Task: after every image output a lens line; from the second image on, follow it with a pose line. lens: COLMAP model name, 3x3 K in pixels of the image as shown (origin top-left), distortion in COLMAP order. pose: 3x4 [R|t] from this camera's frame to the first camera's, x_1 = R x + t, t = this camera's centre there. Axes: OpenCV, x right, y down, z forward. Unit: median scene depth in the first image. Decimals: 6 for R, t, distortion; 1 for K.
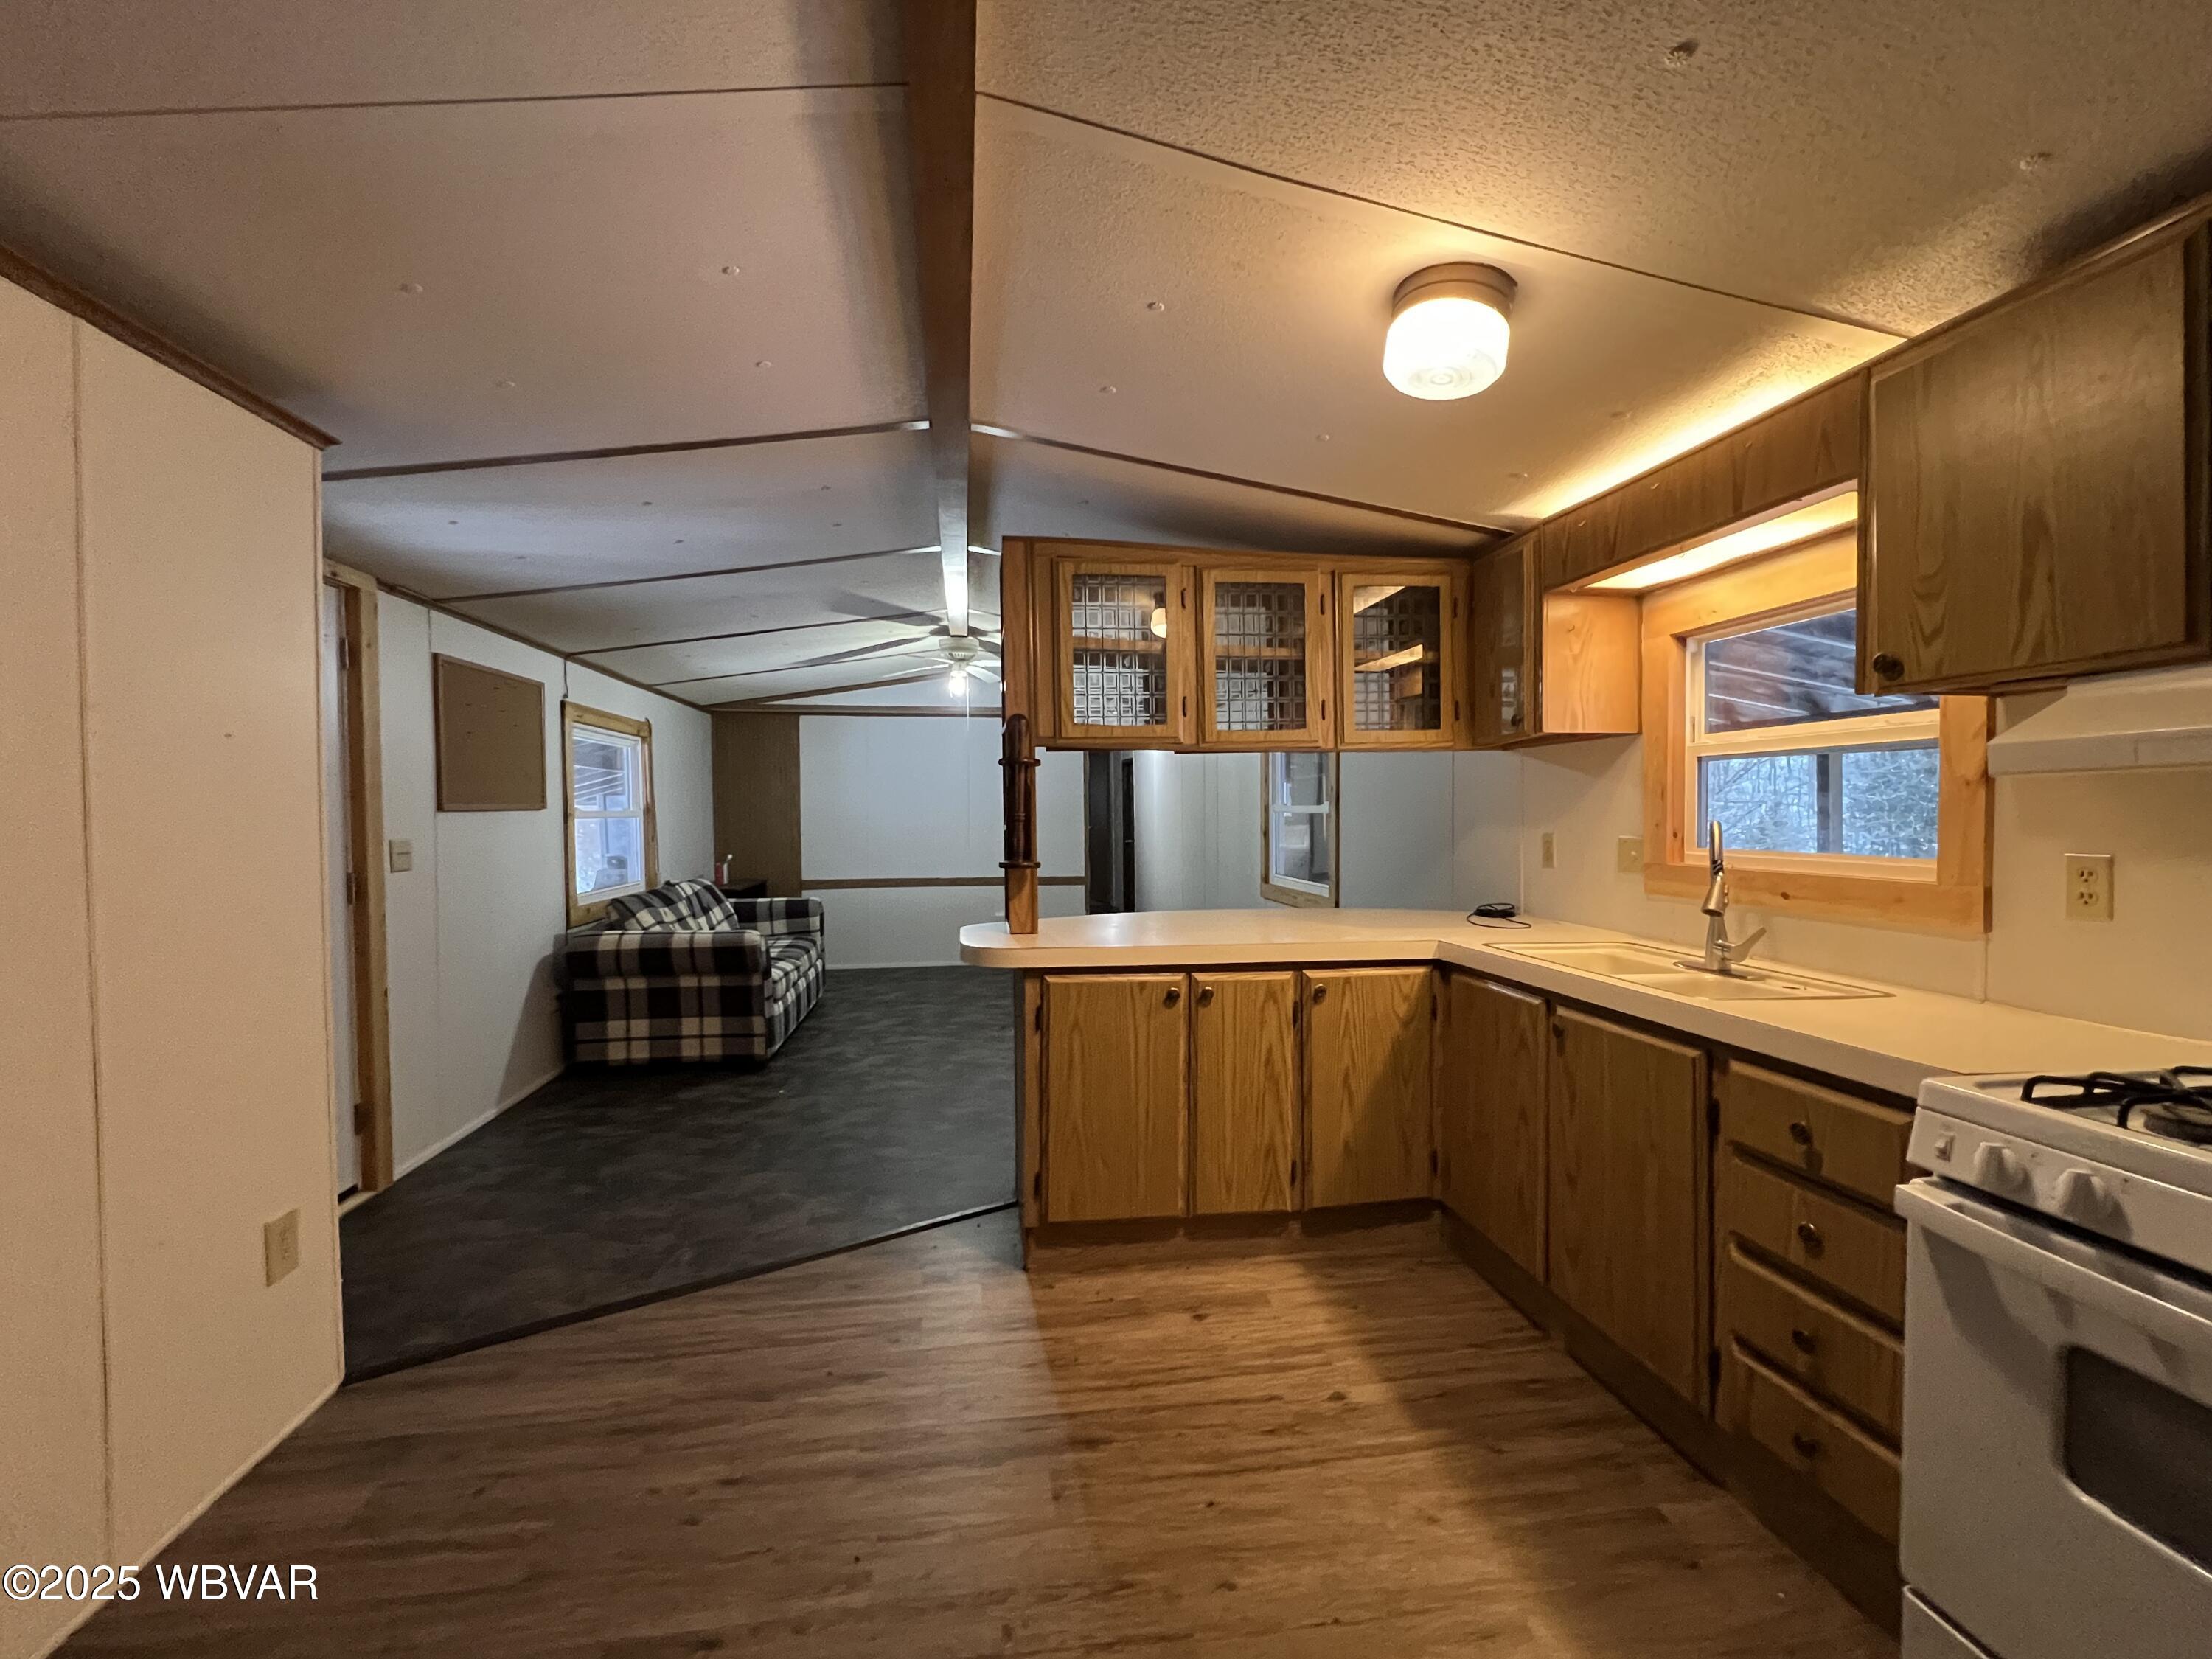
lens RADIAL K [[938.9, 0, 1106.0], [0, 938.9, 829.5], [0, 0, 1]] dist [0.001432, -0.000180]
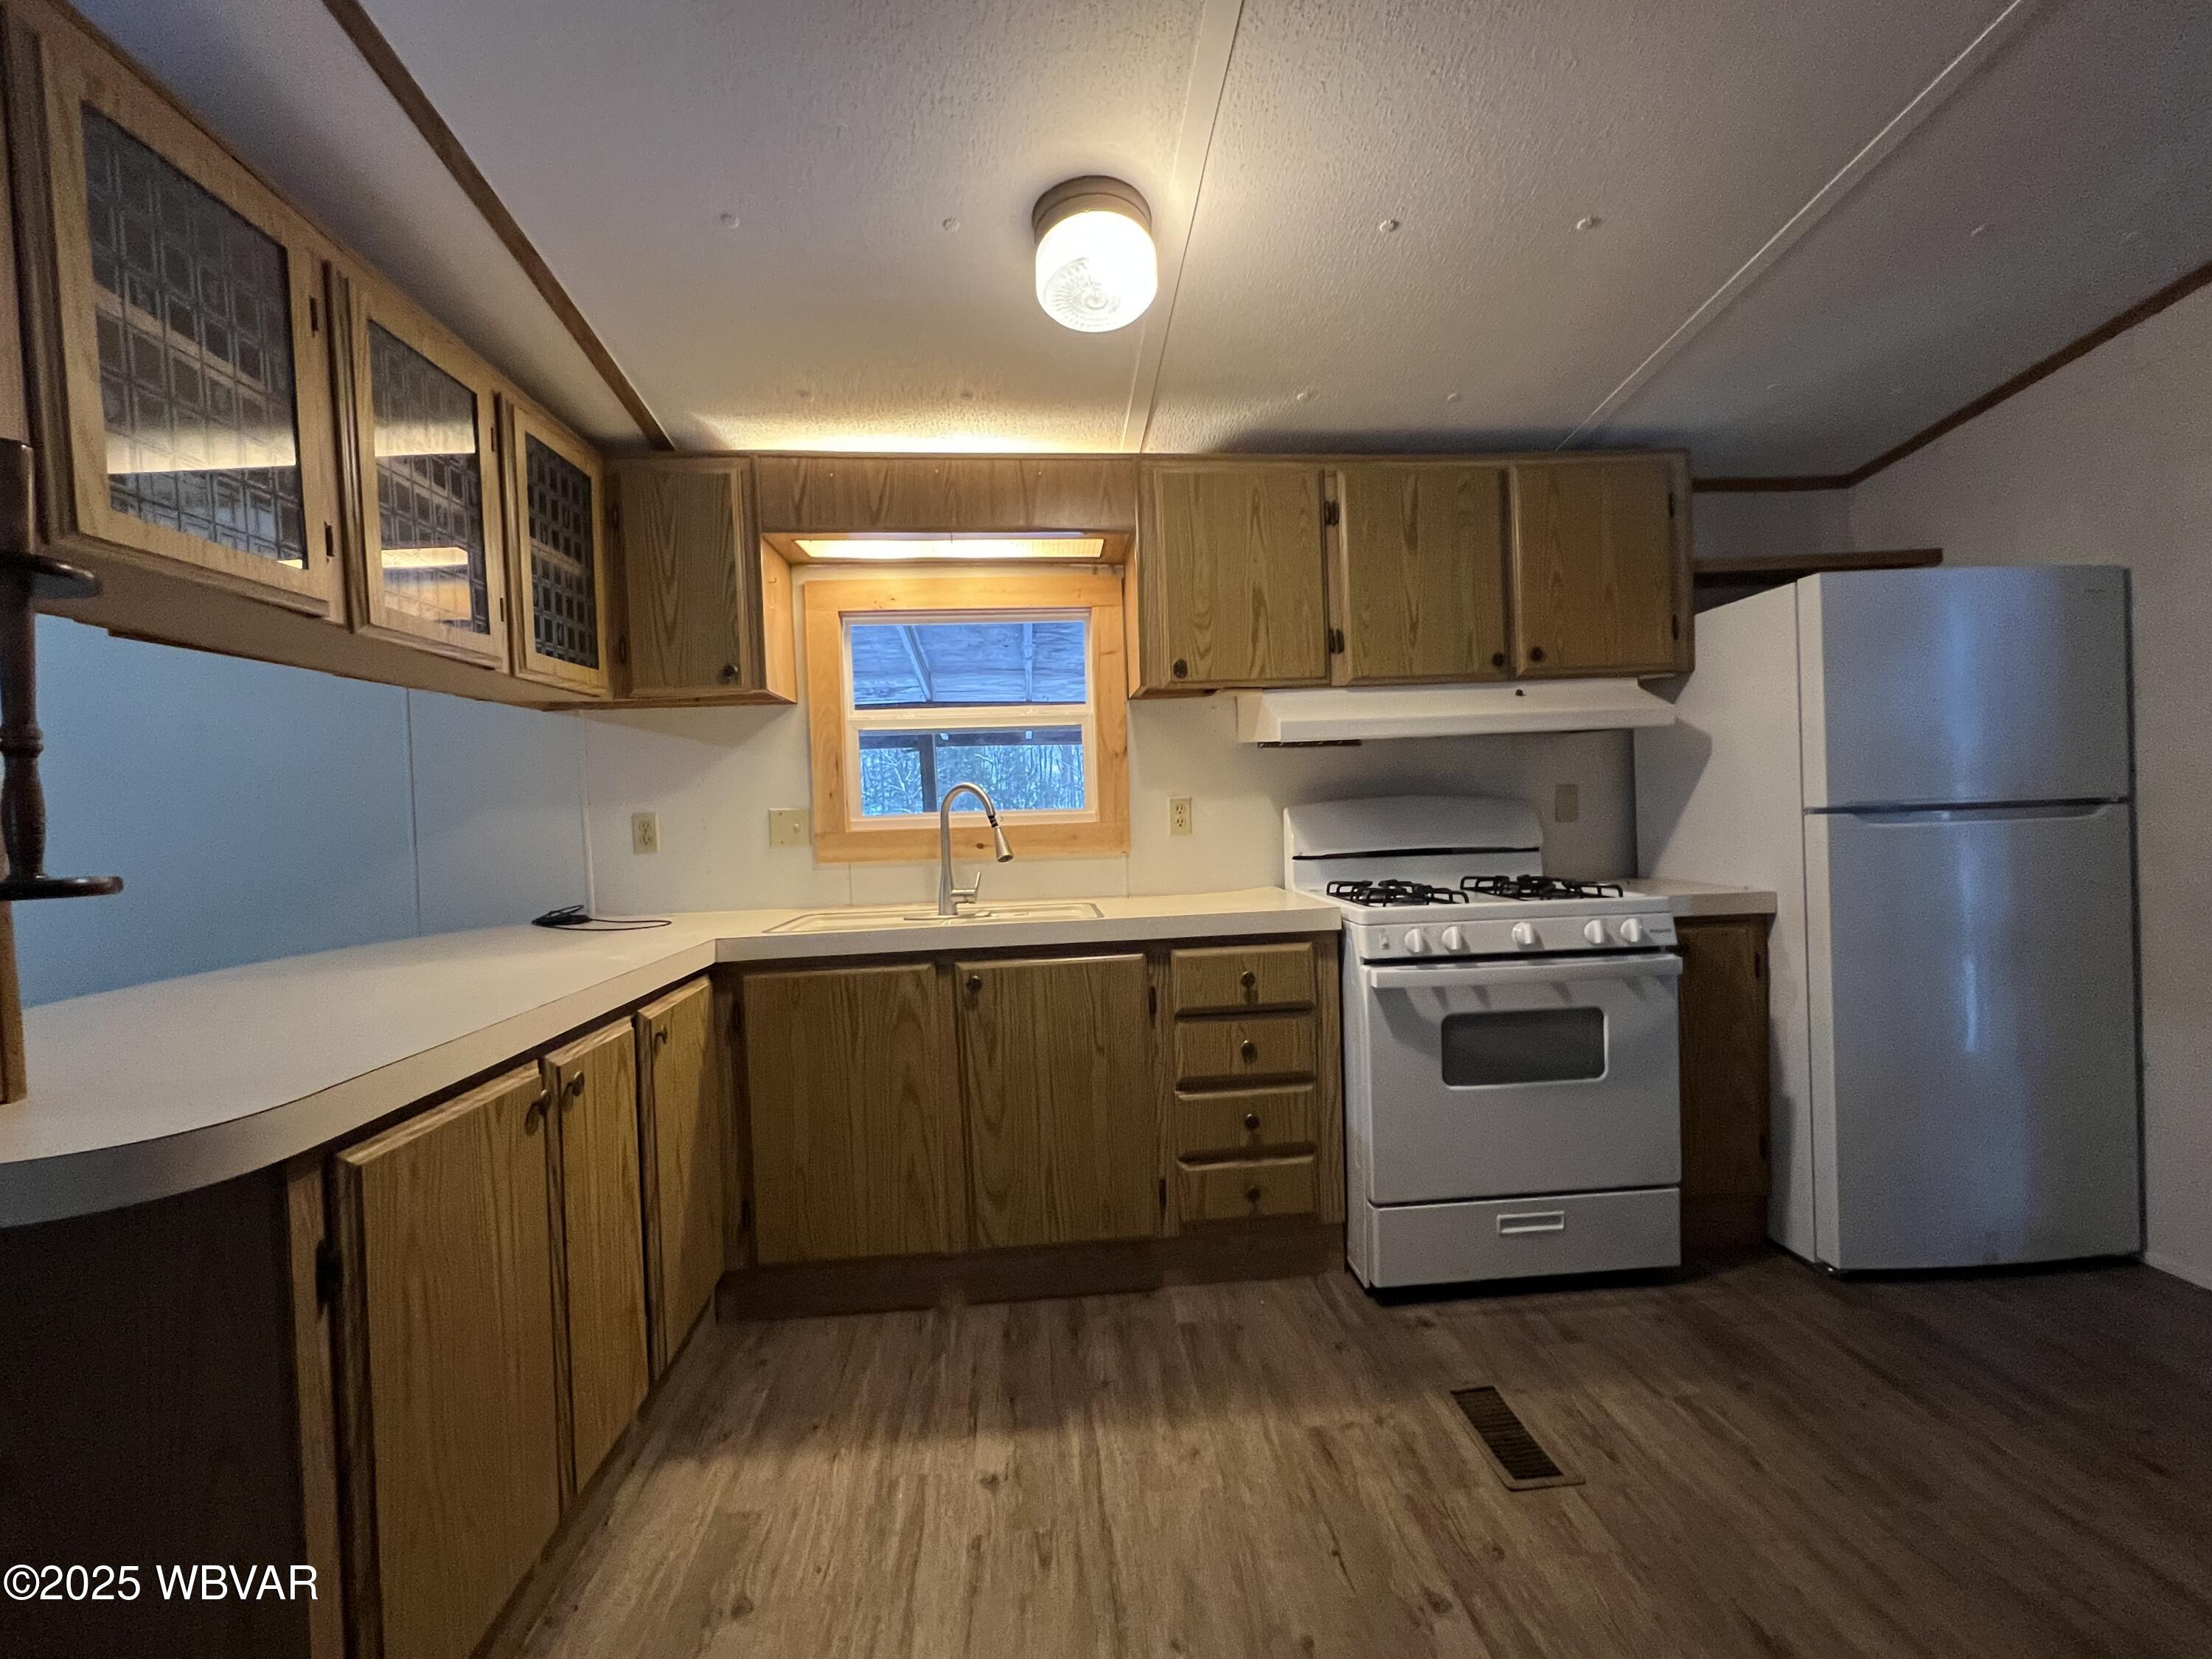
lens RADIAL K [[938.9, 0, 1106.0], [0, 938.9, 829.5], [0, 0, 1]] dist [0.001432, -0.000180]
pose [[0.070167, -0.019972, 0.997335, -0.481609], [0.053292, 0.998447, 0.016245, 0.037103], [-0.996111, 0.052010, 0.071122, 0.737672]]
